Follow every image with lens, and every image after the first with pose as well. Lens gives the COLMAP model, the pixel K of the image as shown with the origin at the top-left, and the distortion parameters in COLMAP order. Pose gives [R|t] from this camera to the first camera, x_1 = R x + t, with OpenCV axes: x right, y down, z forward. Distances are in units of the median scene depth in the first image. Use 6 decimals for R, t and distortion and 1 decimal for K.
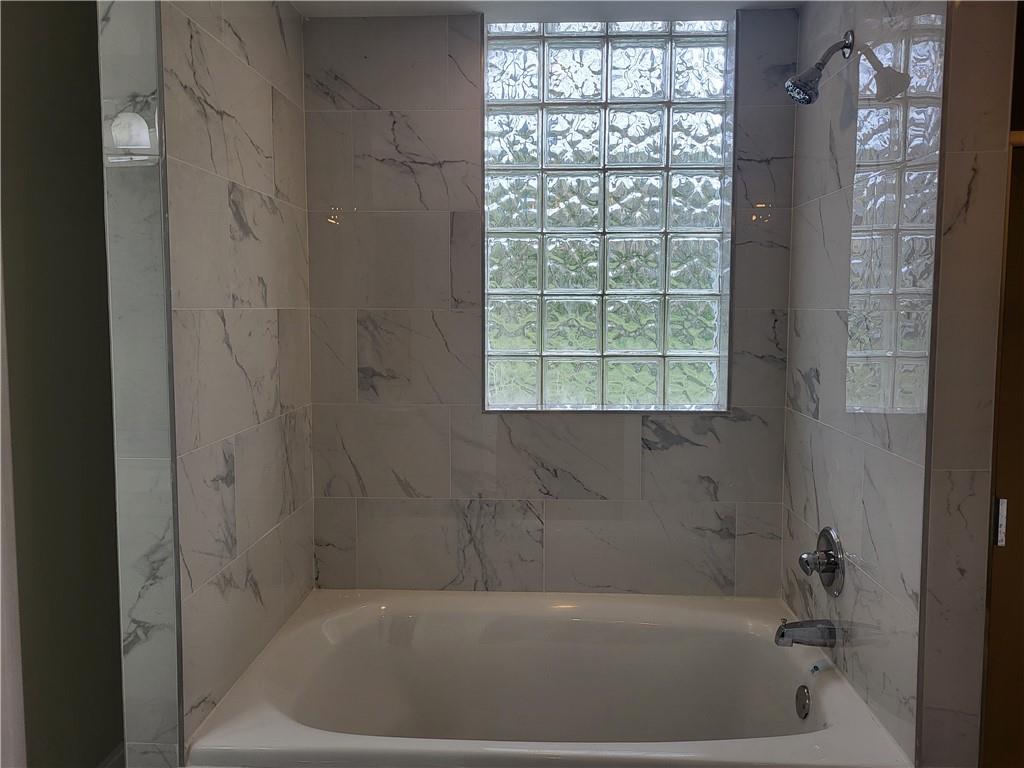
lens RADIAL K [[779.7, 0, 512.0], [0, 779.7, 384.0], [0, 0, 1]] dist [0.032326, -0.004155]
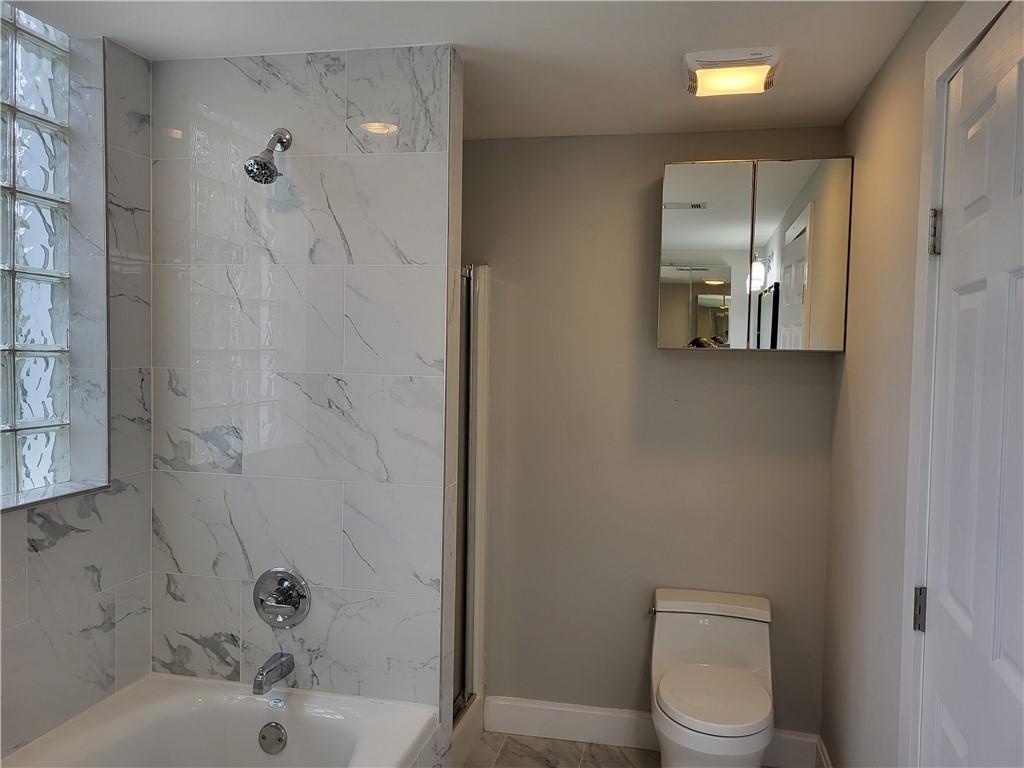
lens RADIAL K [[779.7, 0, 512.0], [0, 779.7, 384.0], [0, 0, 1]] dist [0.032326, -0.004155]
pose [[0.172125, -0.042225, 0.984170, -0.507277], [0.067593, 0.997232, 0.030964, -0.074017], [-0.982753, 0.061194, 0.174503, 0.390638]]
